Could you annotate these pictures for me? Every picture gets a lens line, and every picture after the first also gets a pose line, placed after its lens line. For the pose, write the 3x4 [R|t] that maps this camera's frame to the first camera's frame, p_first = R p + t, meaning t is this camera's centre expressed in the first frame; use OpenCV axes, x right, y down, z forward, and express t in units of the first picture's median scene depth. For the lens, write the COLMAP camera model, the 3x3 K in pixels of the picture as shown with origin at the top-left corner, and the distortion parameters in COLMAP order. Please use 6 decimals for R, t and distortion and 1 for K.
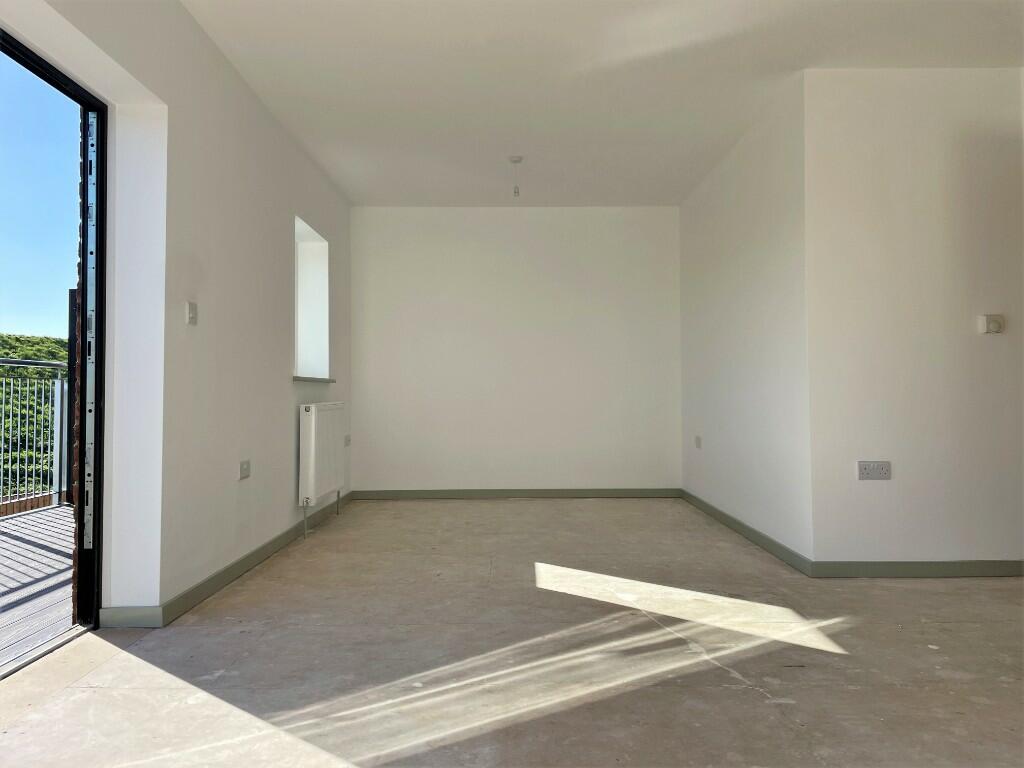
lens RADIAL K [[772.2, 0, 509.2], [0, 772.2, 374.9], [0, 0, 1]] dist [0.058179, -0.054206]
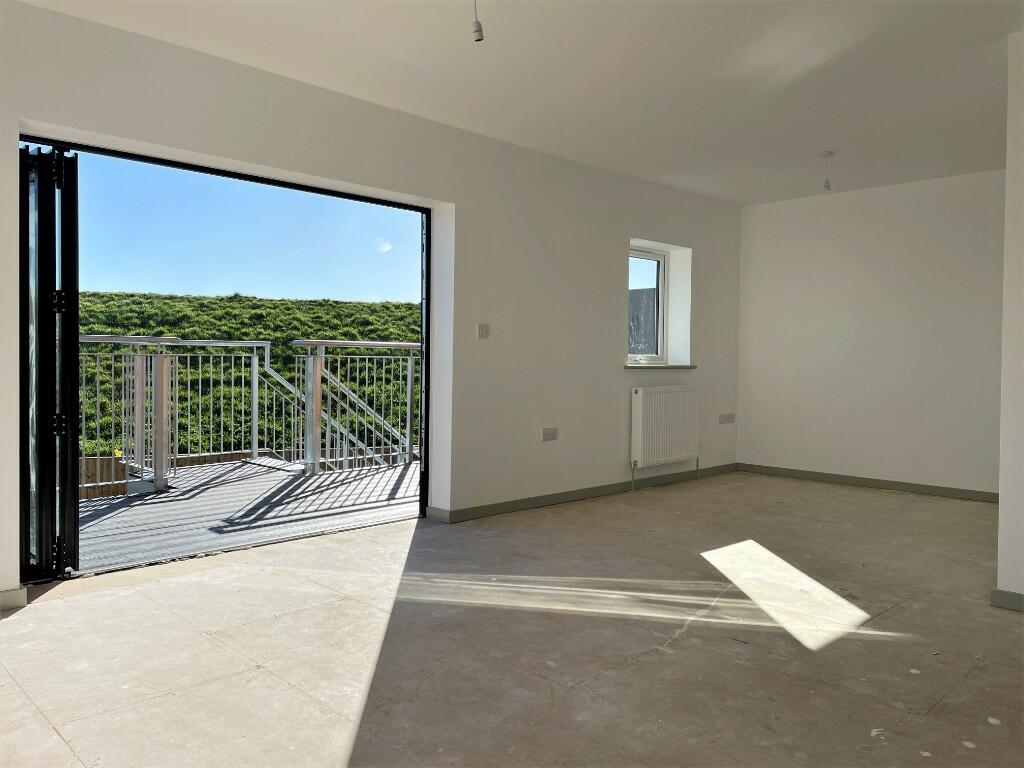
lens RADIAL K [[772.2, 0, 513.6], [0, 772.2, 389.2], [0, 0, 1]] dist [0.058179, -0.054206]
pose [[0.692084, 0.042467, -0.720567, 0.960089], [0.005998, 0.997895, 0.064572, -0.080359], [0.721792, -0.049011, 0.690372, -0.028322]]
